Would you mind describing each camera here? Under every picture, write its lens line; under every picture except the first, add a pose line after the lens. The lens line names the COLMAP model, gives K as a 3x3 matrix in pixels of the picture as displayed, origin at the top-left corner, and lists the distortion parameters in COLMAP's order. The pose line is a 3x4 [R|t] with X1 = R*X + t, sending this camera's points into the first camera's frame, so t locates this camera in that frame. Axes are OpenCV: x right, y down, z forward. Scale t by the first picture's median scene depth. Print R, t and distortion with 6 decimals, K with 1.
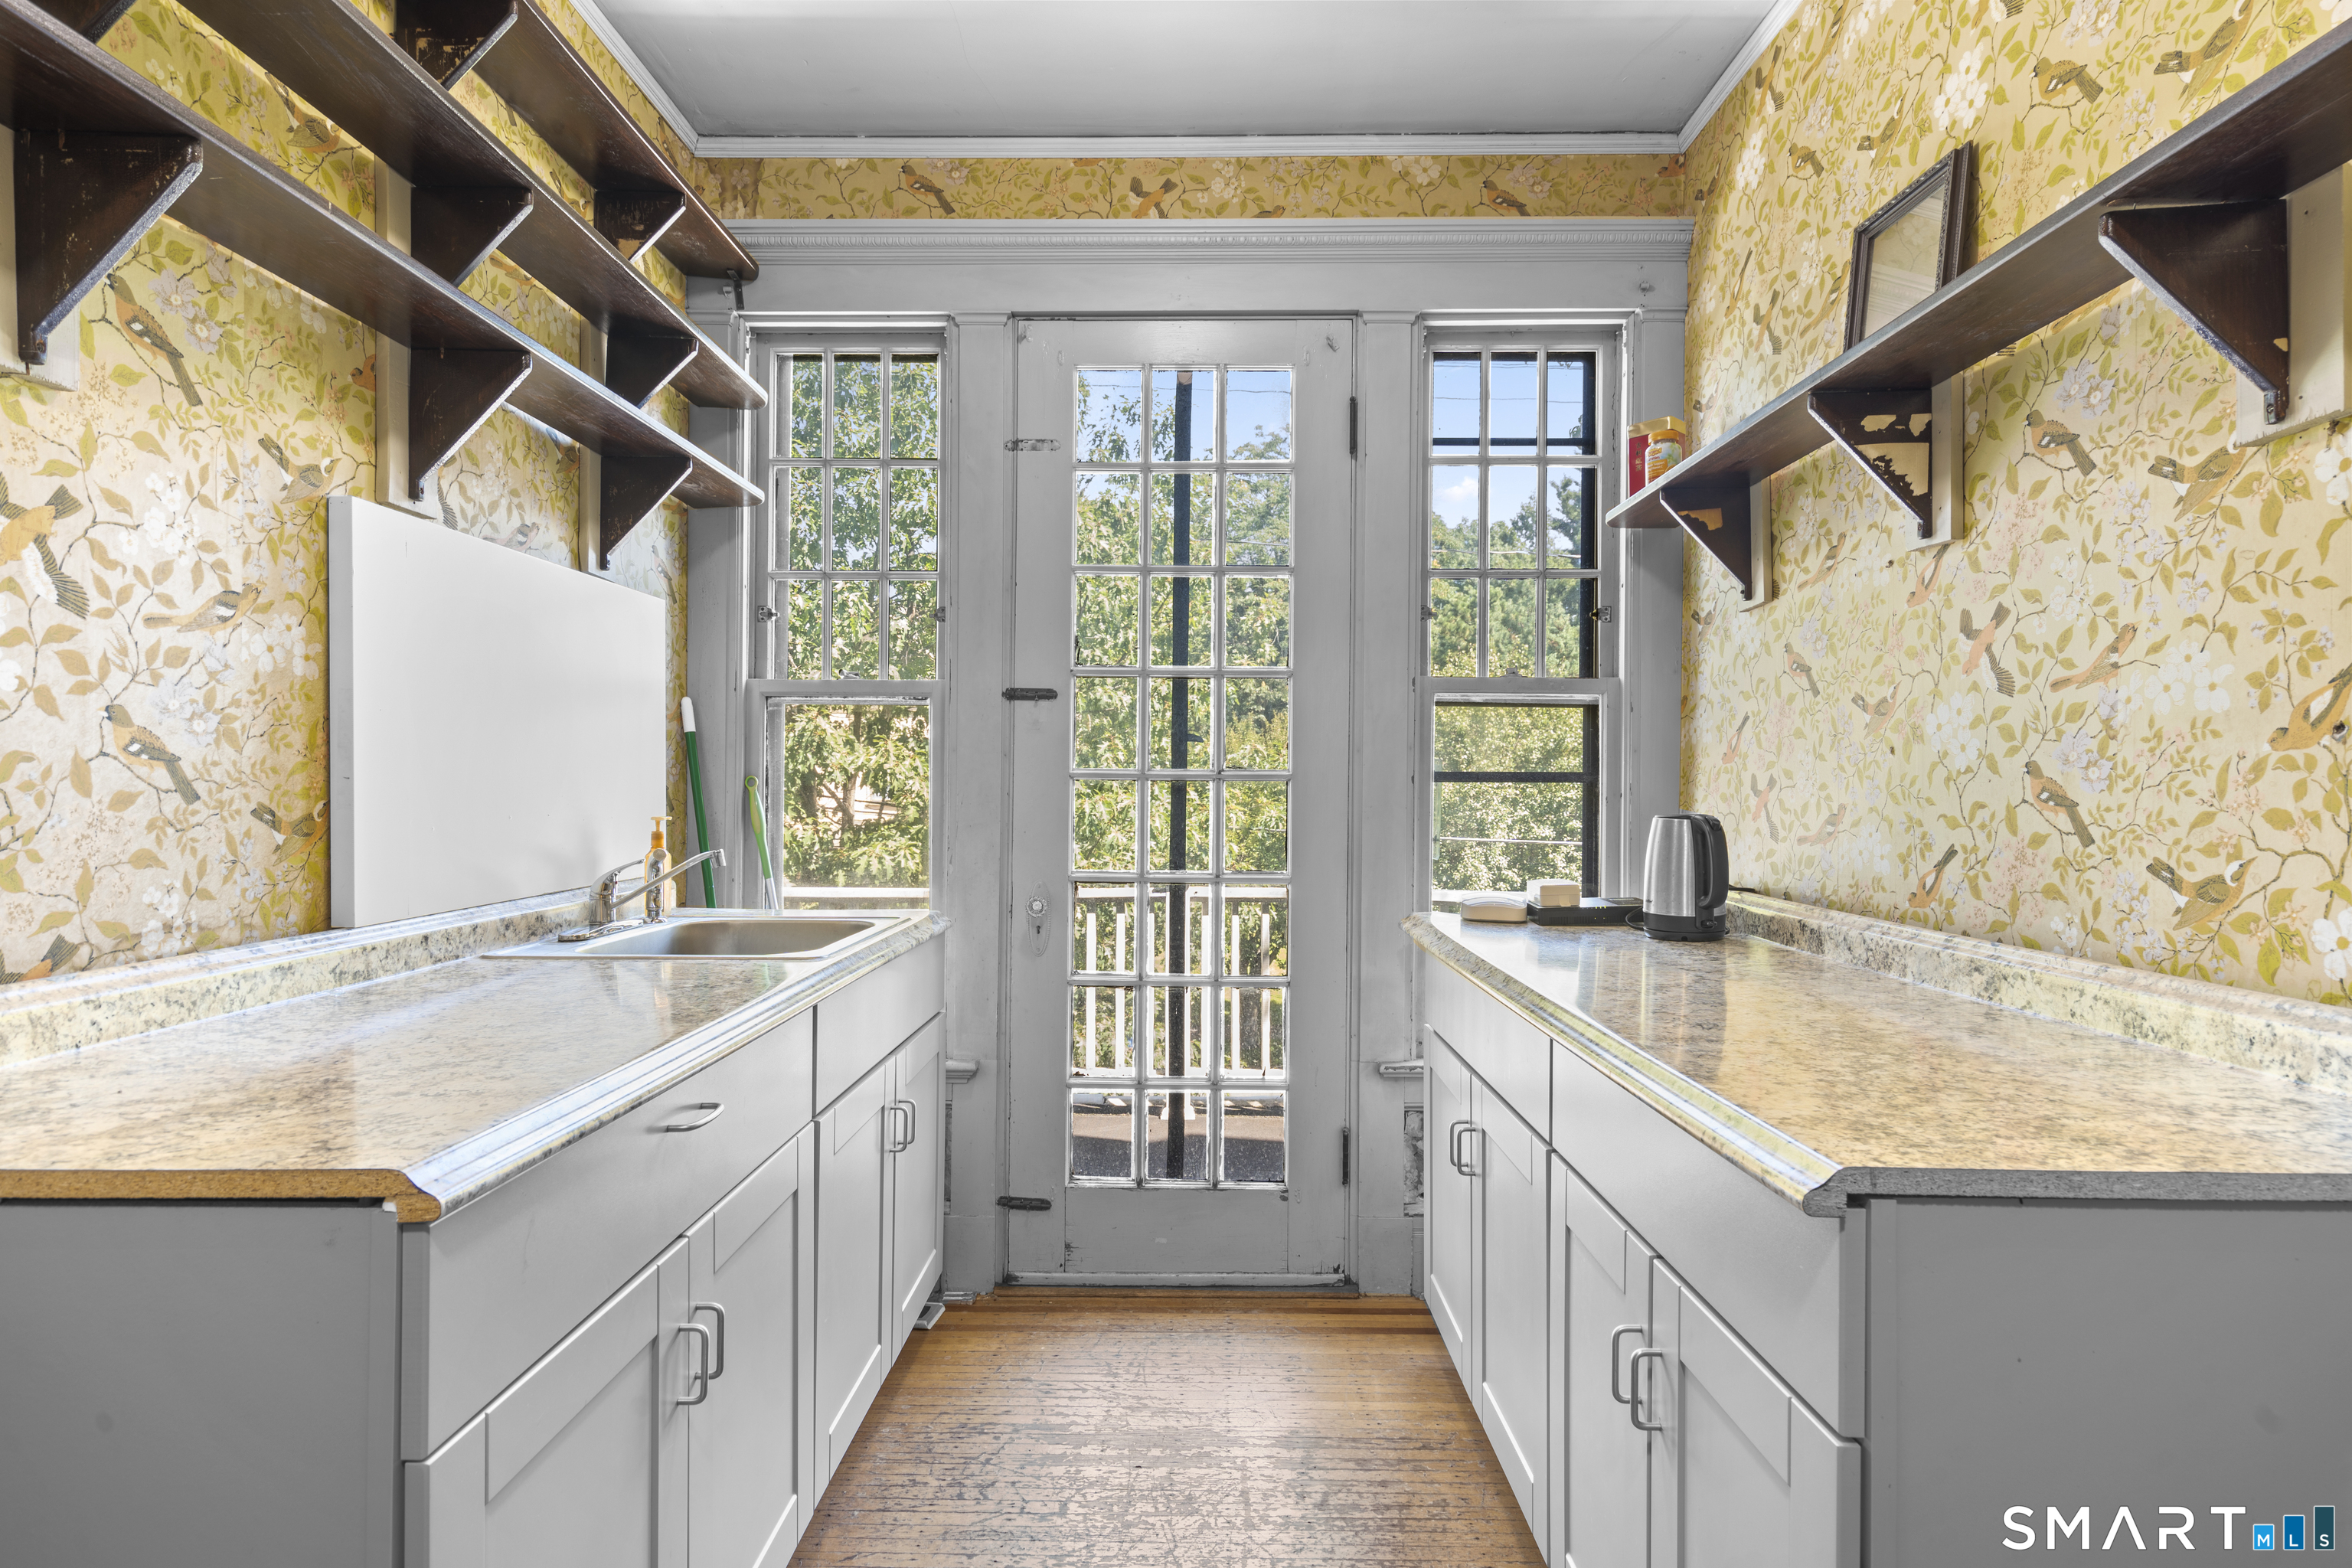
lens RADIAL K [[1229.6, 0, 1185.0], [0, 1229.6, 784.0], [0, 0, 1]] dist [0.001218, 0.001949]
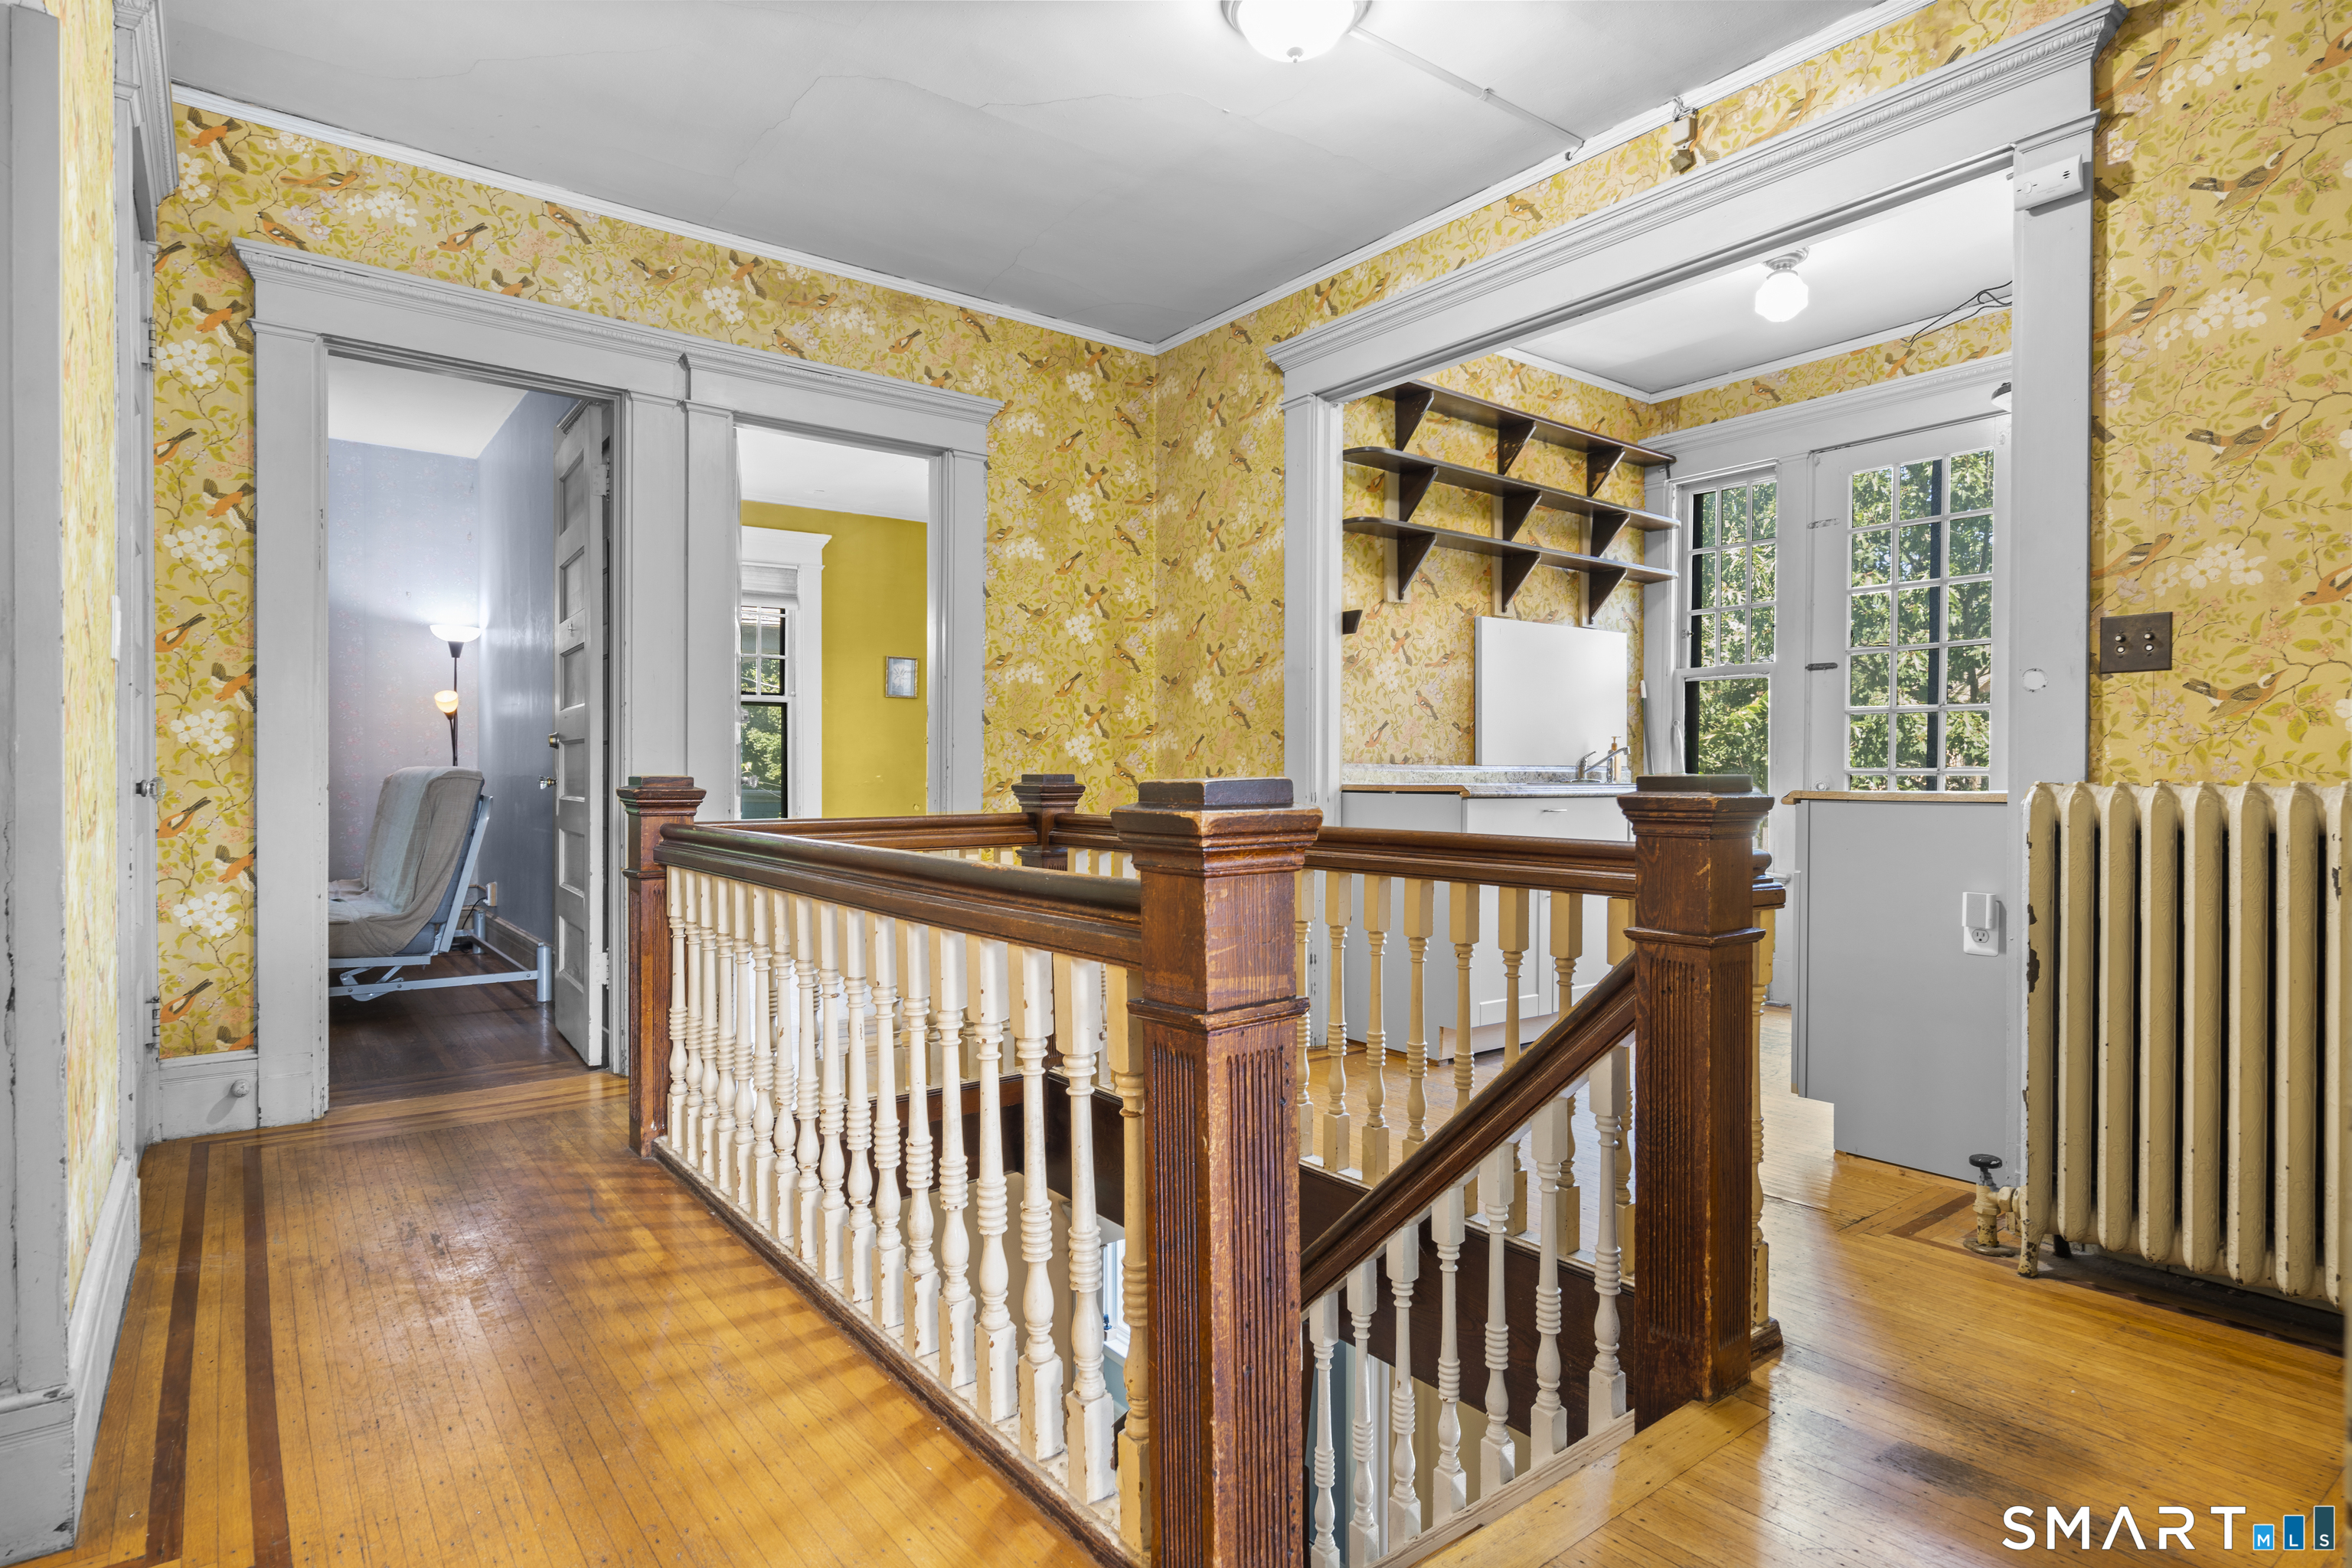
lens RADIAL K [[1229.6, 0, 1182.5], [0, 1229.6, 784.7], [0, 0, 1]] dist [0.001218, 0.001949]
pose [[0.610481, 0.006149, -0.792007, 0.961324], [-0.003249, 0.999981, 0.005260, 0.120779], [0.792024, -0.000638, 0.610489, -1.072596]]
